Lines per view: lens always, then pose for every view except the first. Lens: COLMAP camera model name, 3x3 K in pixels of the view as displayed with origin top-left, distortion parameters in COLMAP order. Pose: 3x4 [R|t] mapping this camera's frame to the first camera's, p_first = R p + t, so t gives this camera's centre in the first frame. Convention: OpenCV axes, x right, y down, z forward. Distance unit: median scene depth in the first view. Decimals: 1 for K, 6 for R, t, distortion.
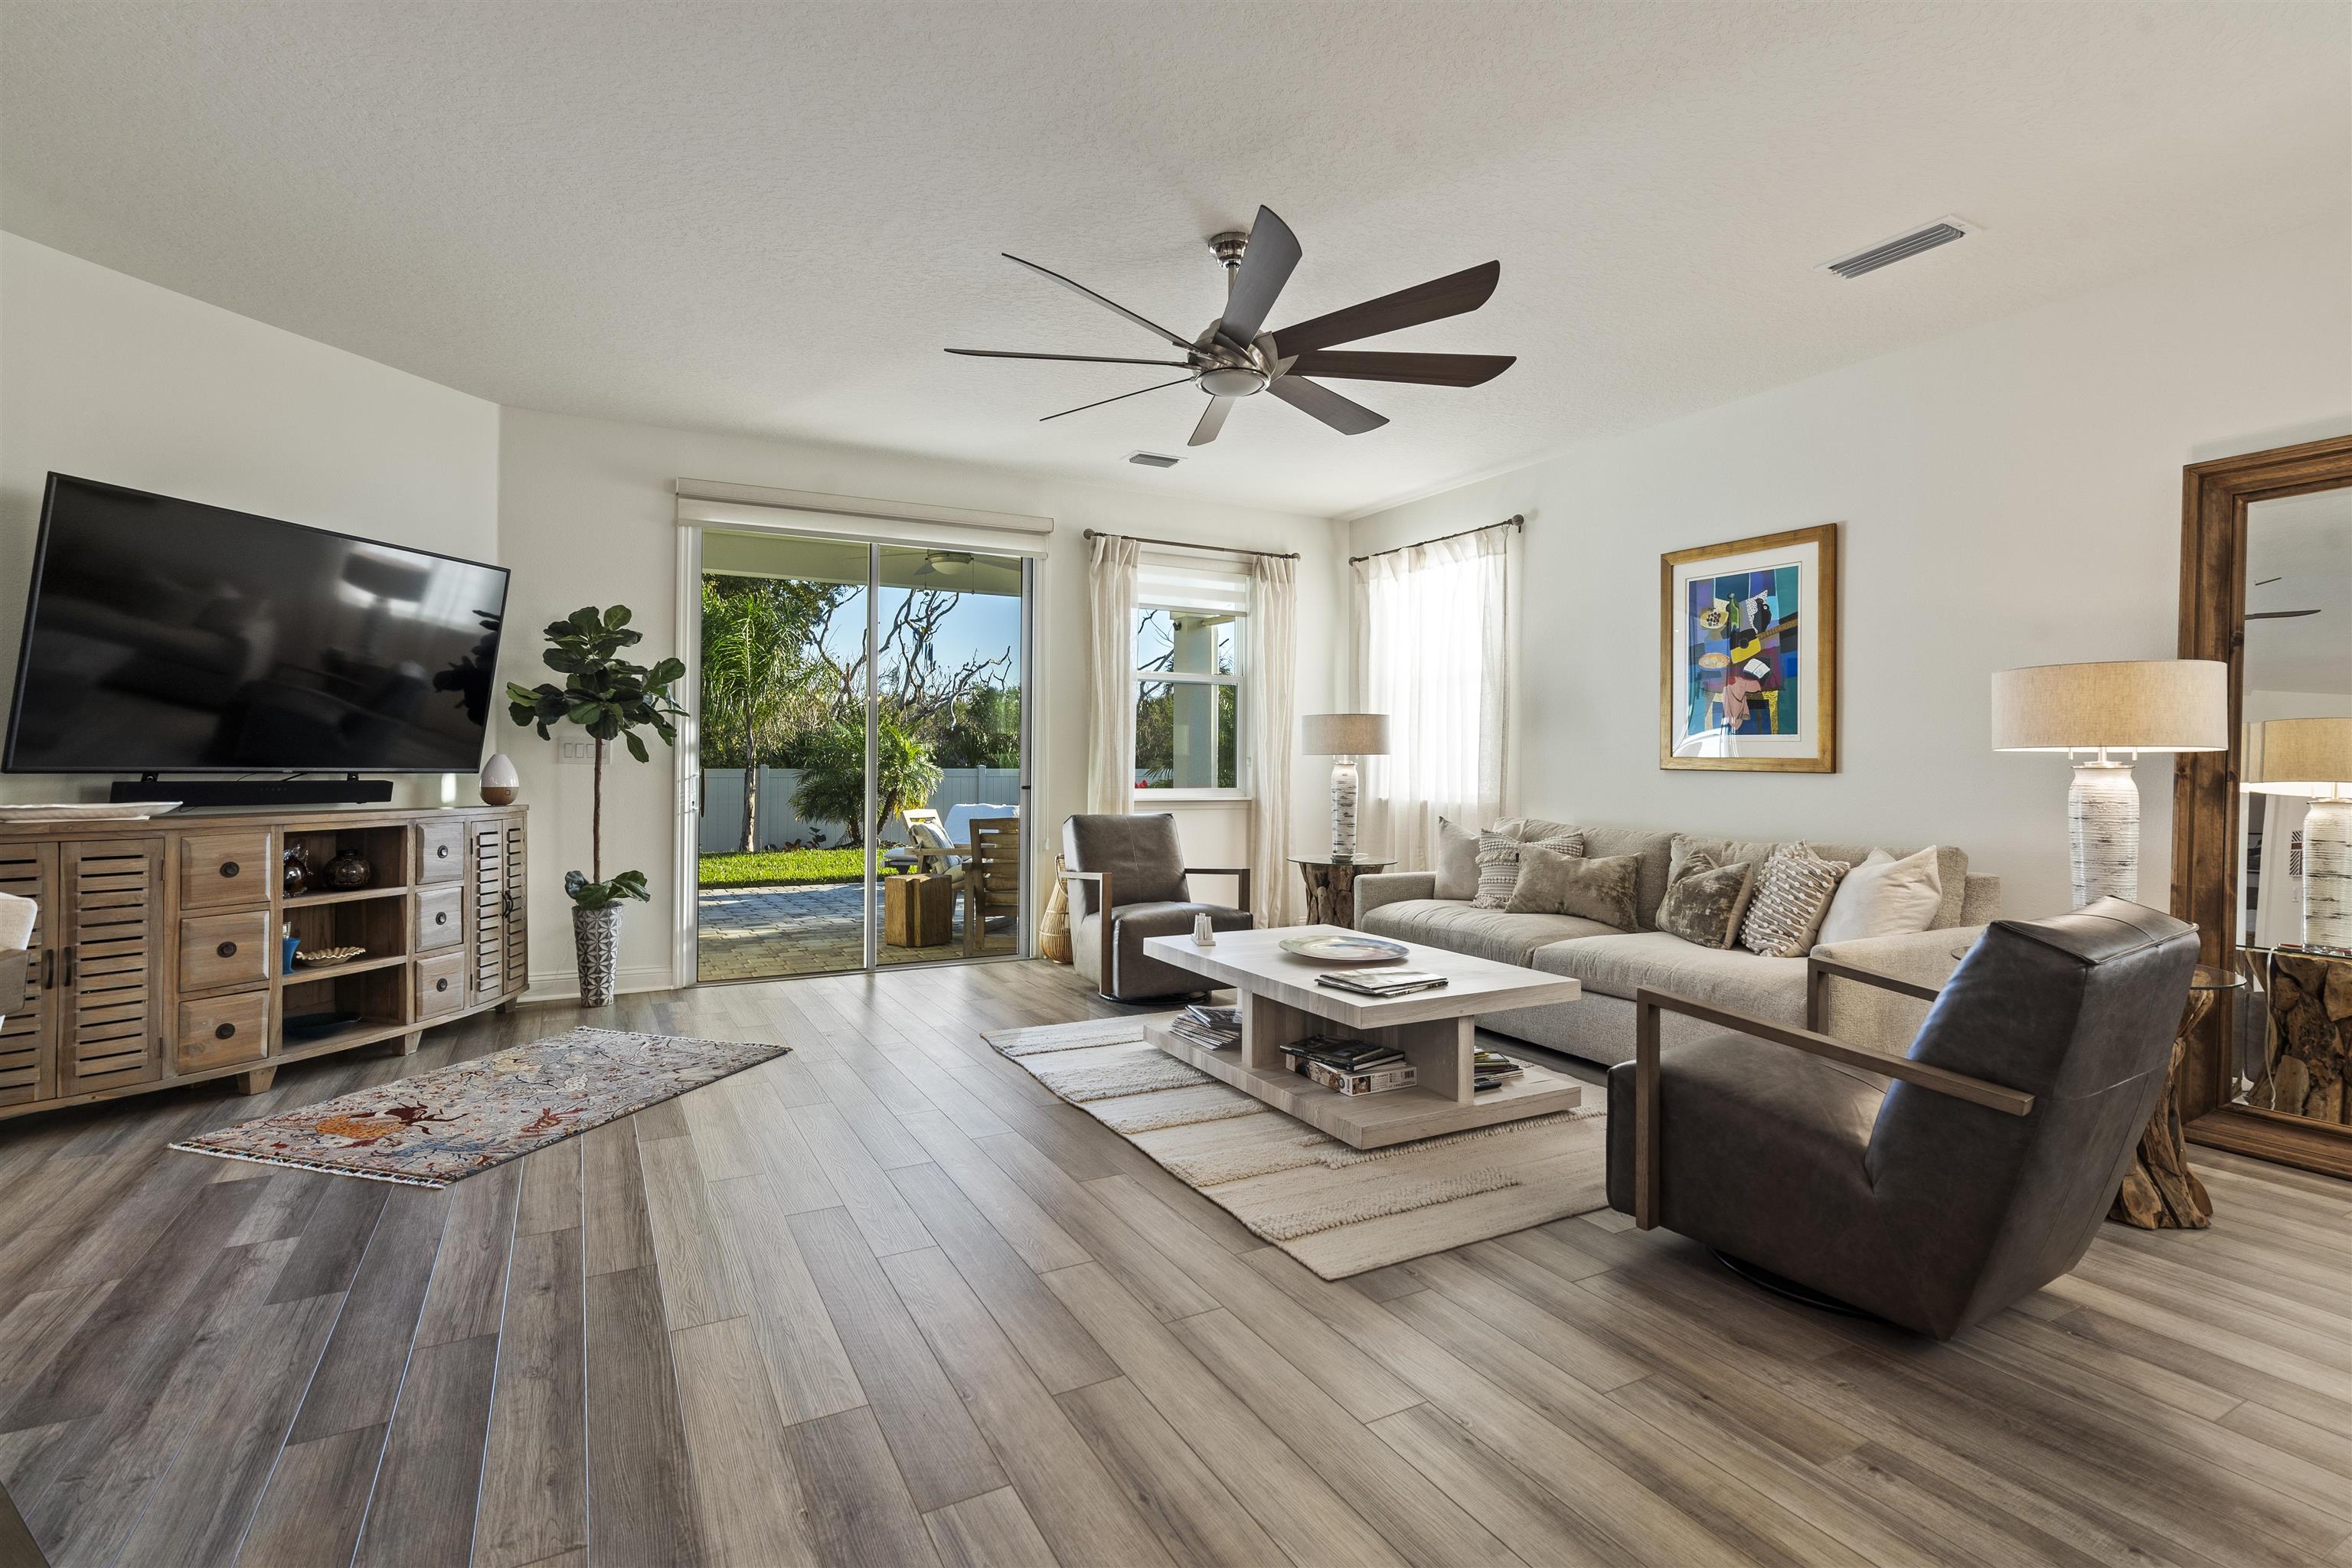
lens RADIAL K [[1098.6, 0, 1171.8], [0, 1098.6, 761.2], [0, 0, 1]] dist [-0.005366, 0.000780]
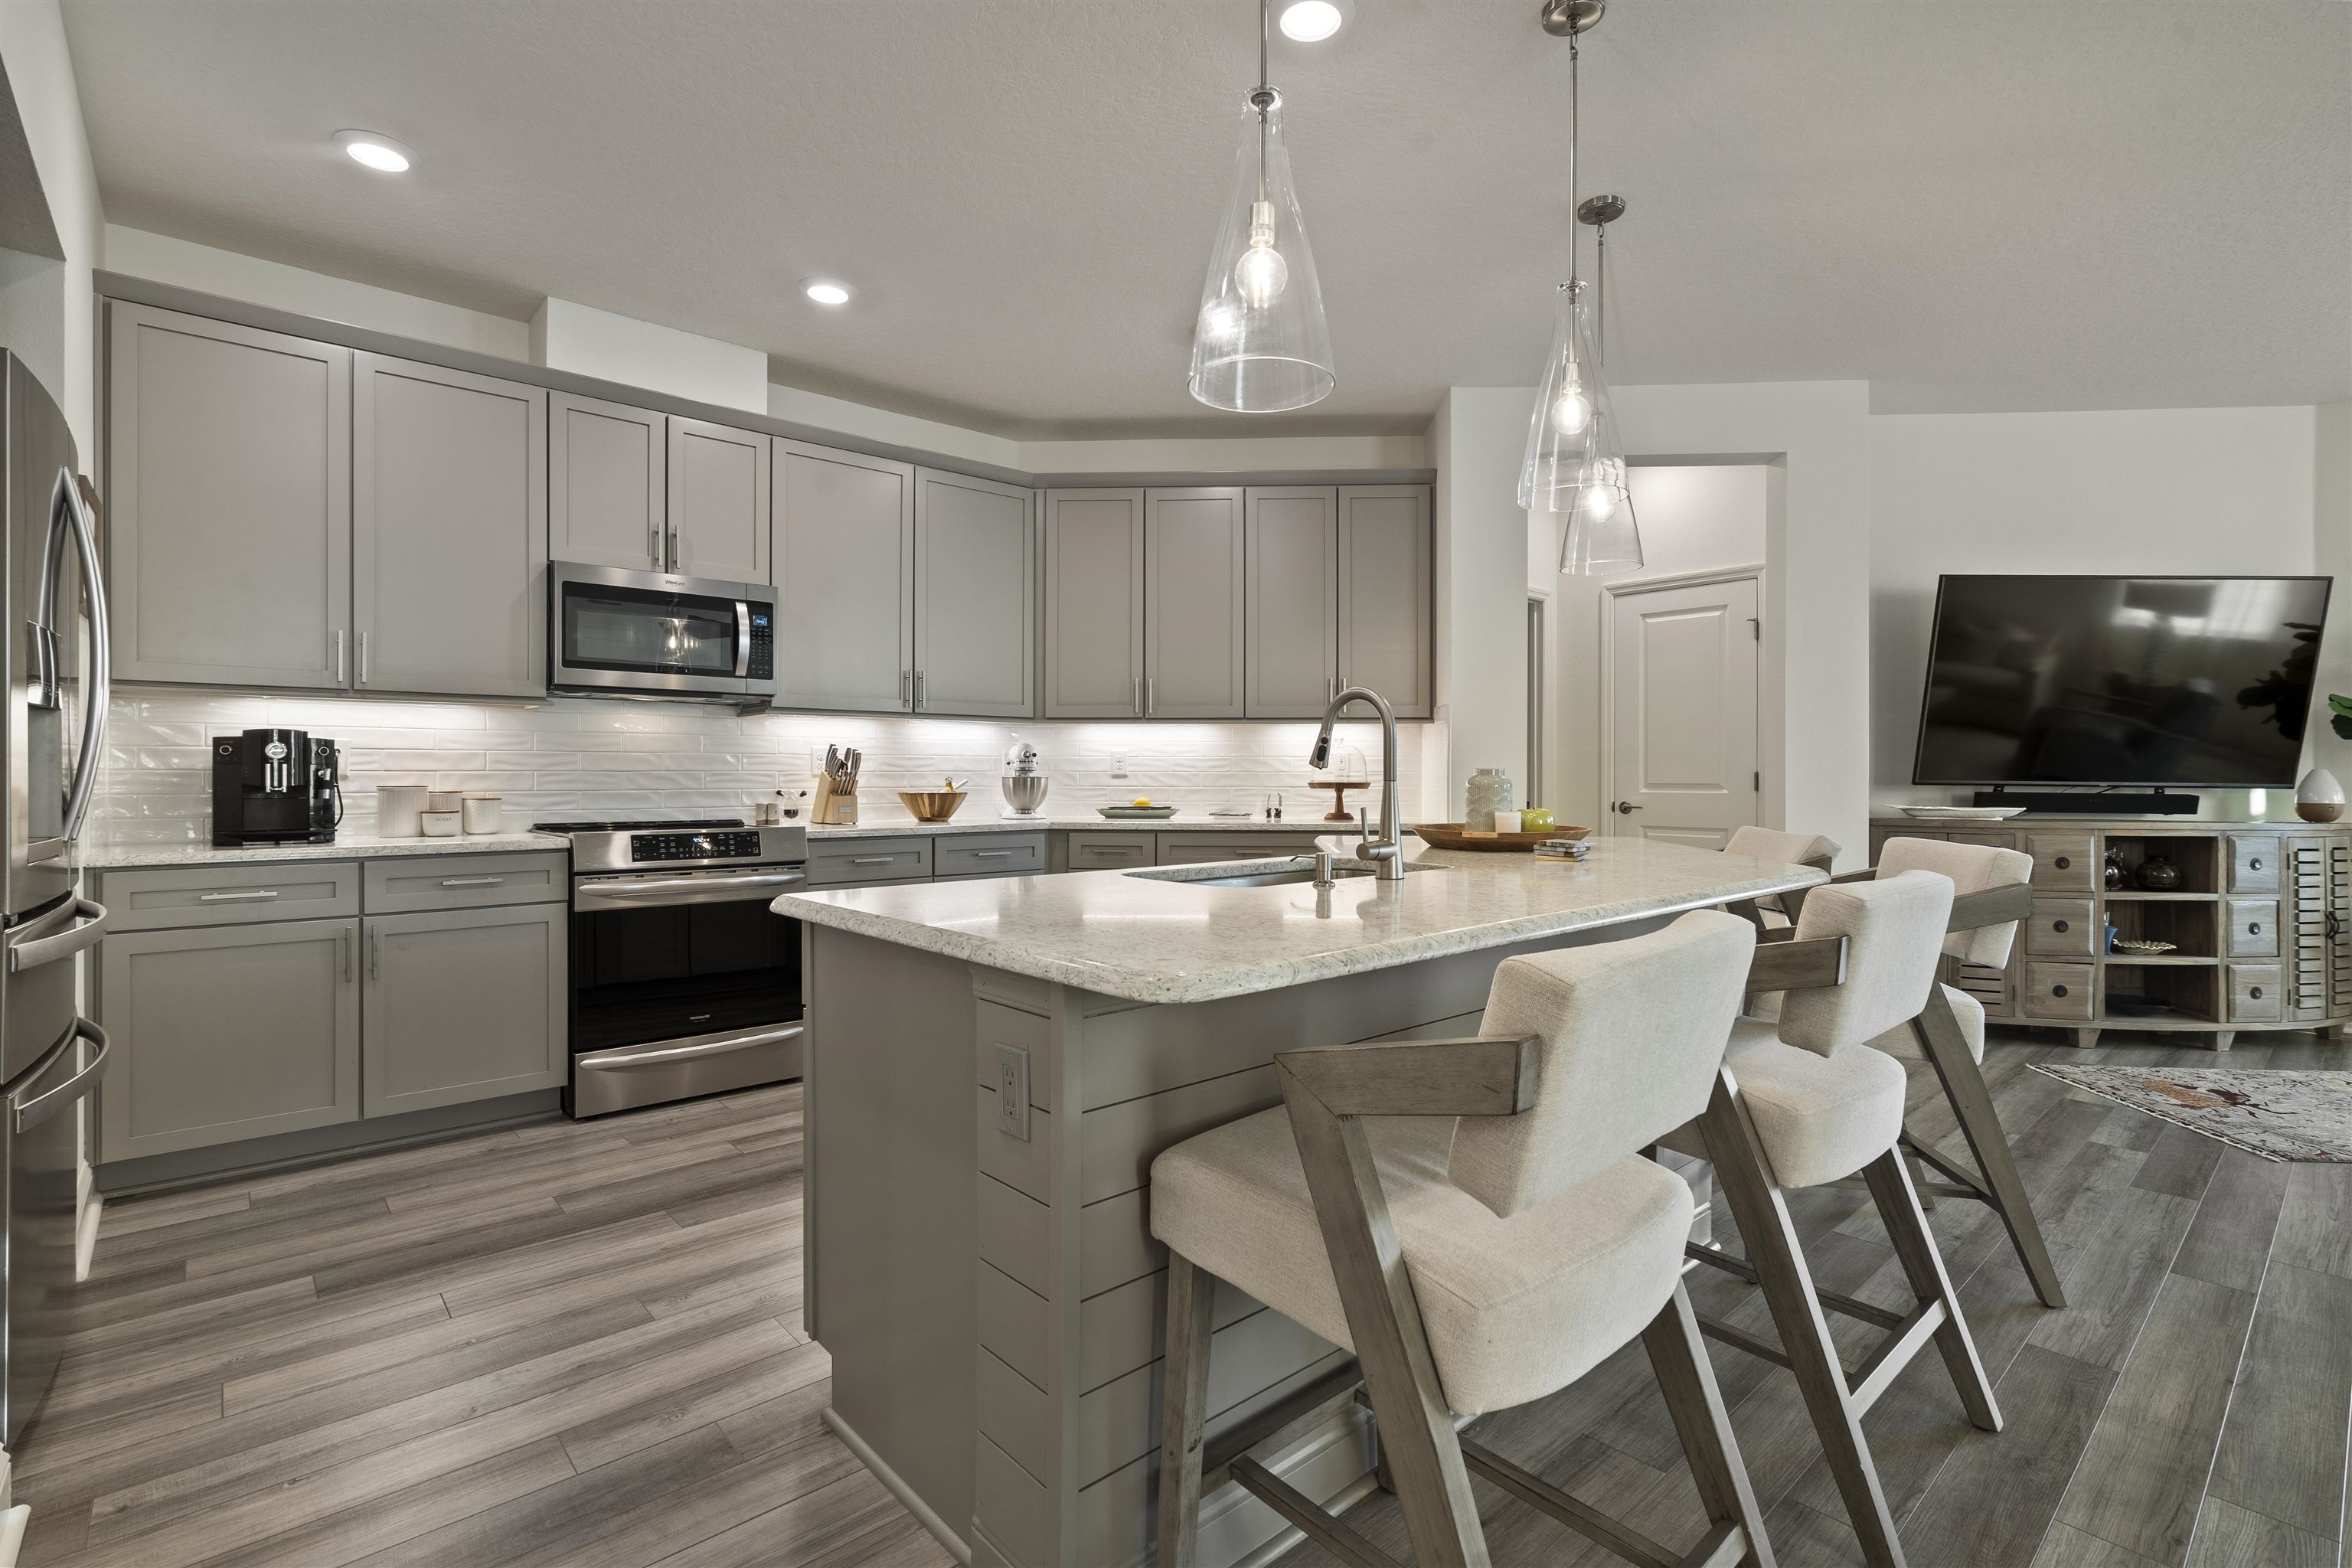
lens RADIAL K [[1098.6, 0, 1174.4], [0, 1098.6, 771.7], [0, 0, 1]] dist [-0.005366, 0.000780]
pose [[0.229190, -0.005311, -0.973367, 0.110176], [-0.000079, 0.999985, -0.005474, 0.001380], [0.973382, 0.001332, 0.229186, -0.240736]]
